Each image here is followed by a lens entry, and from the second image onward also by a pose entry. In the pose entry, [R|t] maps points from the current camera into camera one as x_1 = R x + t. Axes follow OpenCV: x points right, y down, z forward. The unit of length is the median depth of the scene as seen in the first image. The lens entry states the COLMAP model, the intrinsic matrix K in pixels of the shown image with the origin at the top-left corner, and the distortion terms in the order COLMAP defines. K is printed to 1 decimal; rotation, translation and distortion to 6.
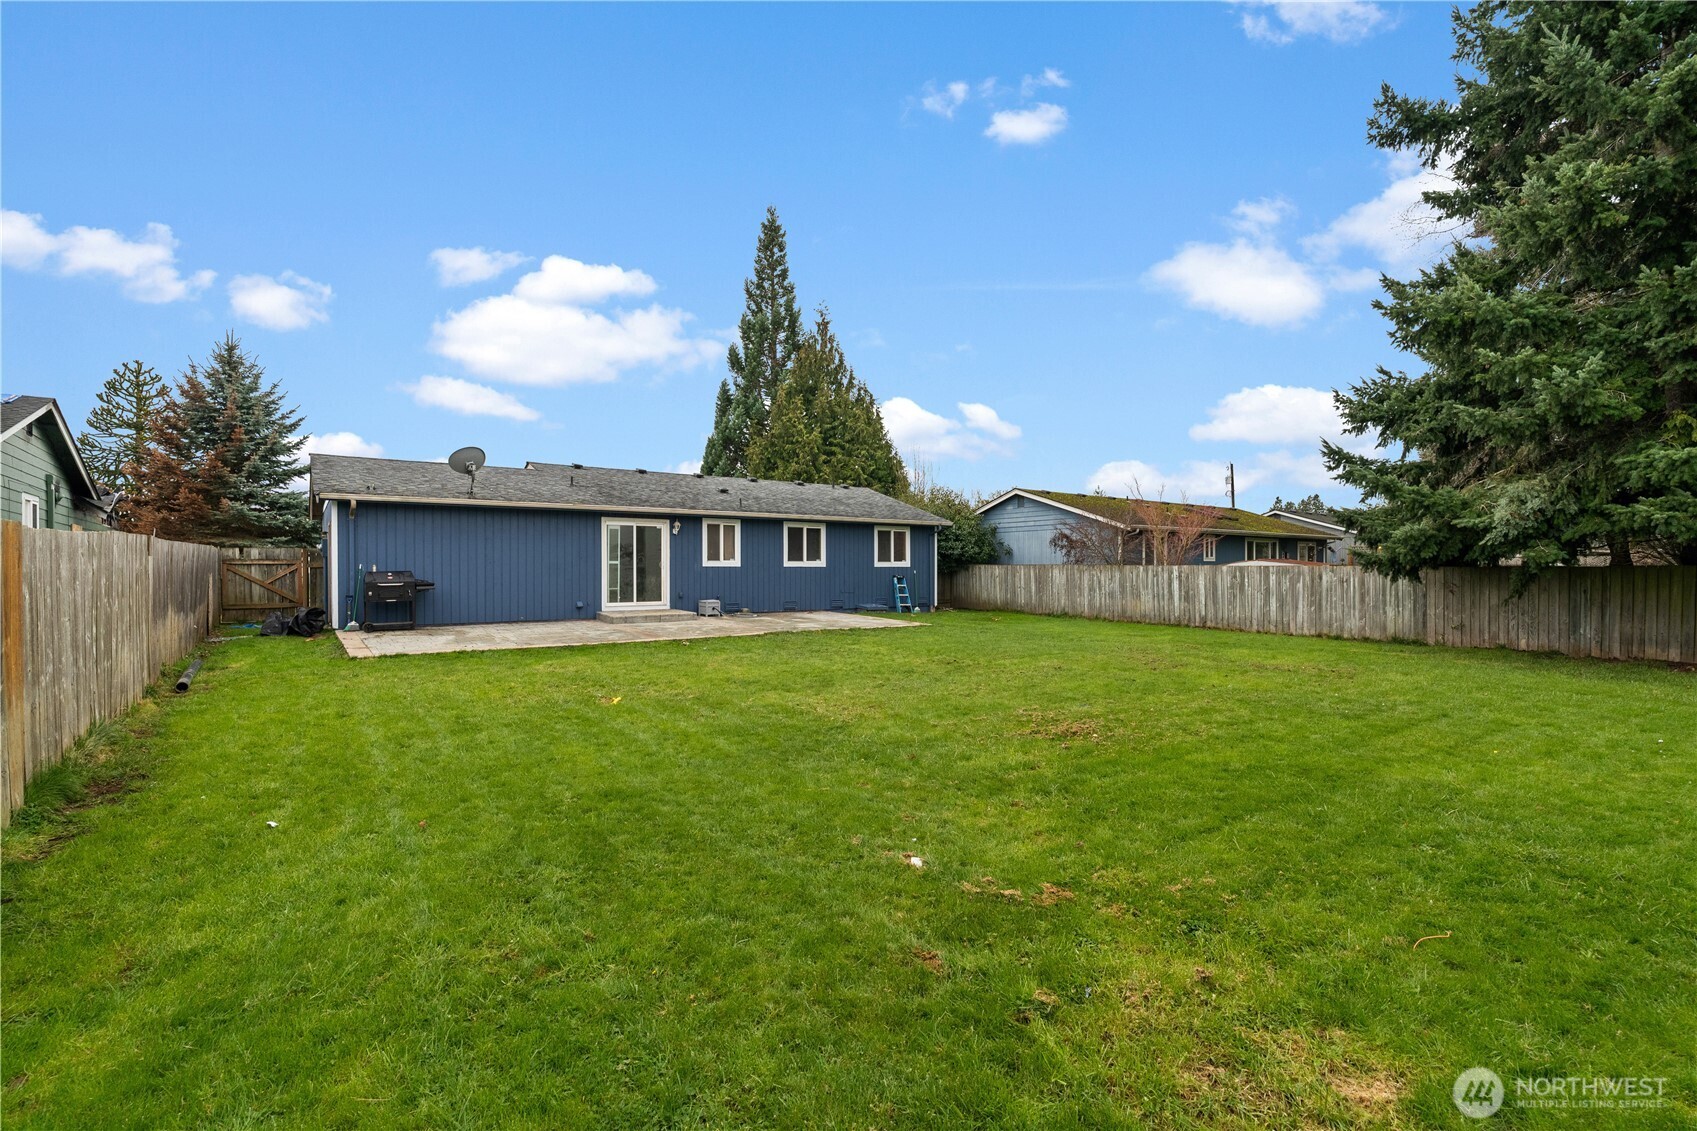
lens RADIAL K [[752.5, 0, 848.5], [0, 752.5, 565.5], [0, 0, 1]] dist [-0.000347, 0.000003]
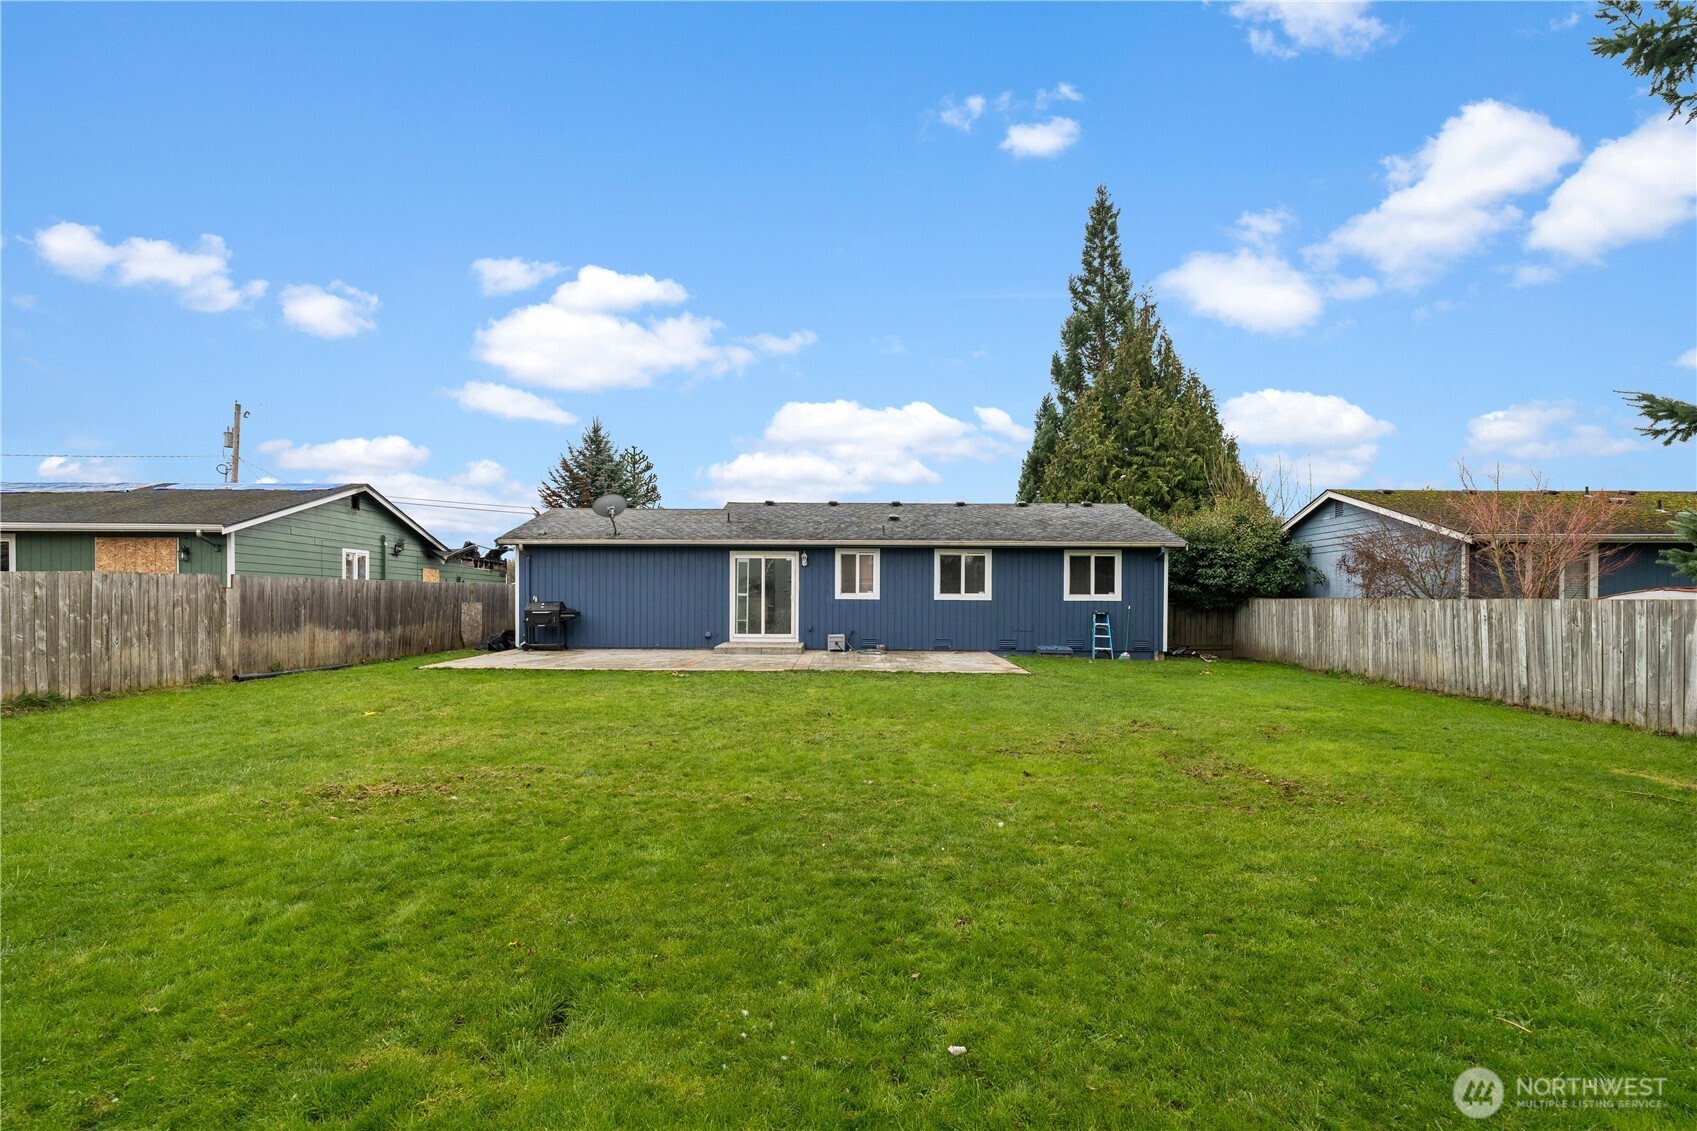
lens RADIAL K [[782.0, 0, 846.9], [0, 782.0, 605.0], [0, 0, 1]] dist [0.001616, 0.000217]
pose [[0.802695, 0.006653, -0.596352, 0.380336], [-0.004460, 0.999977, 0.005152, 0.003382], [0.596373, -0.001476, 0.802706, 0.194429]]
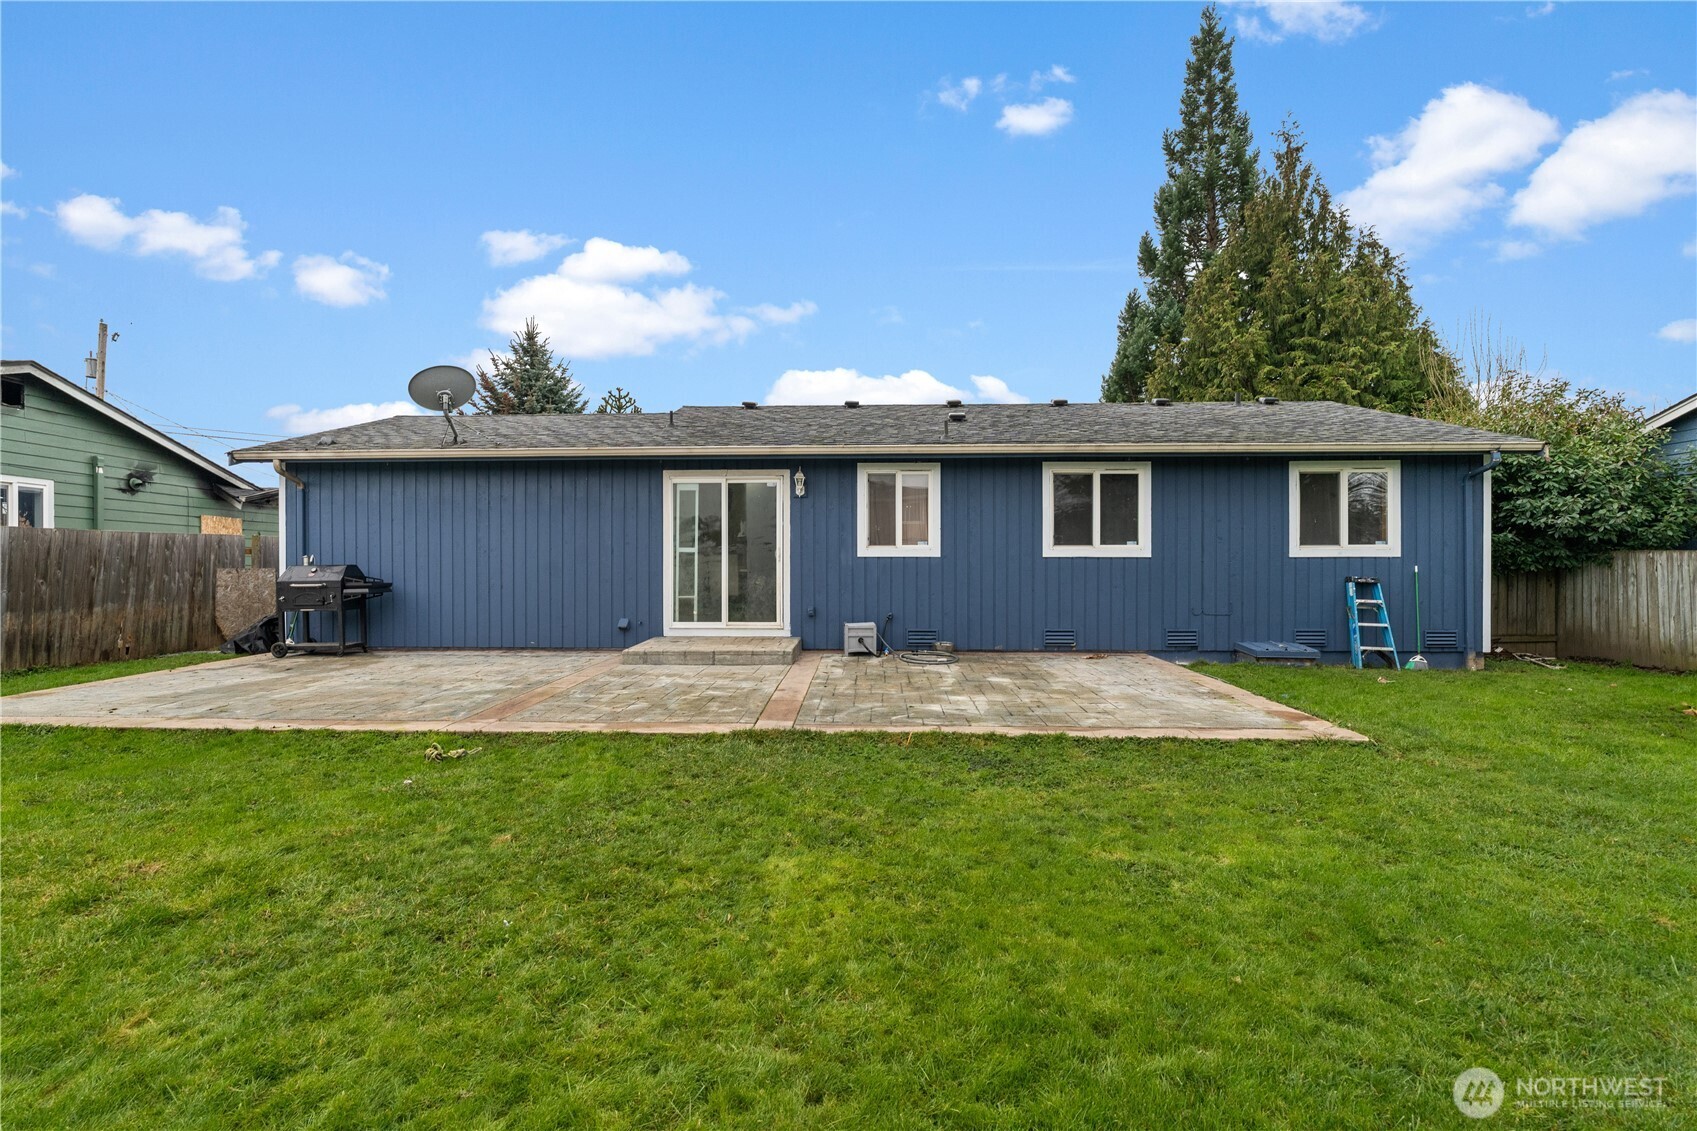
lens RADIAL K [[772.0, 0, 842.3], [0, 772.0, 572.3], [0, 0, 1]] dist [-0.004216, -0.000312]
pose [[0.784251, 0.000993, -0.620443, 0.116615], [0.002311, 0.999987, 0.004522, 0.008724], [0.620439, -0.004980, 0.784239, 0.535019]]
